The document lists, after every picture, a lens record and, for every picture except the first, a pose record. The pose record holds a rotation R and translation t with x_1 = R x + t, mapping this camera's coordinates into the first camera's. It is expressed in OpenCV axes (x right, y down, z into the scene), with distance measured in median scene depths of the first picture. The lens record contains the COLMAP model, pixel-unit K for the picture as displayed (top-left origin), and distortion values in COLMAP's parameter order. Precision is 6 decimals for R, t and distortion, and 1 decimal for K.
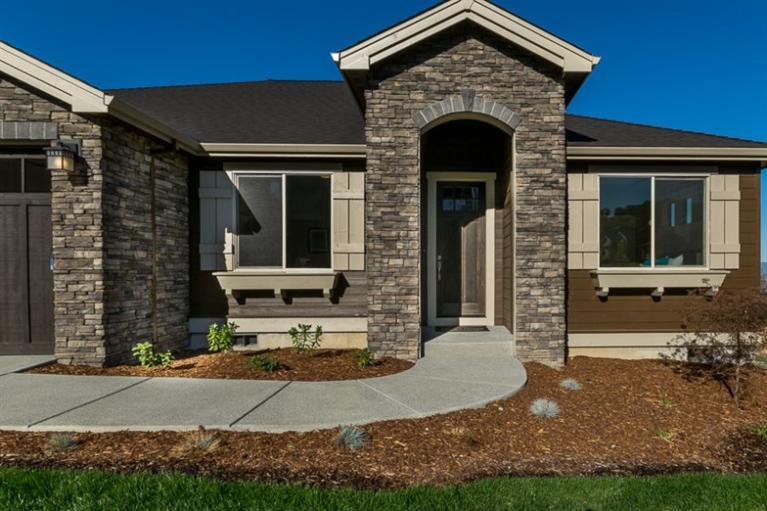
lens RADIAL K [[481.8, 0, 452.9], [0, 481.8, 281.2], [0, 0, 1]] dist [0.006904, -0.001150]
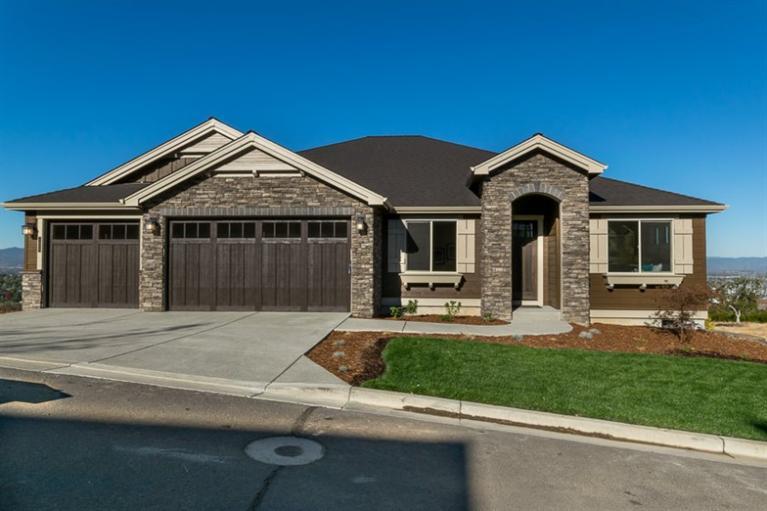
lens RADIAL K [[501.4, 0, 389.7], [0, 501.4, 252.7], [0, 0, 1]] dist [-0.004362, 0.002142]
pose [[0.993905, 0.004861, -0.110132, -0.326798], [-0.009233, 0.999188, -0.039224, -0.024086], [0.109852, 0.040001, 0.993143, -1.030314]]
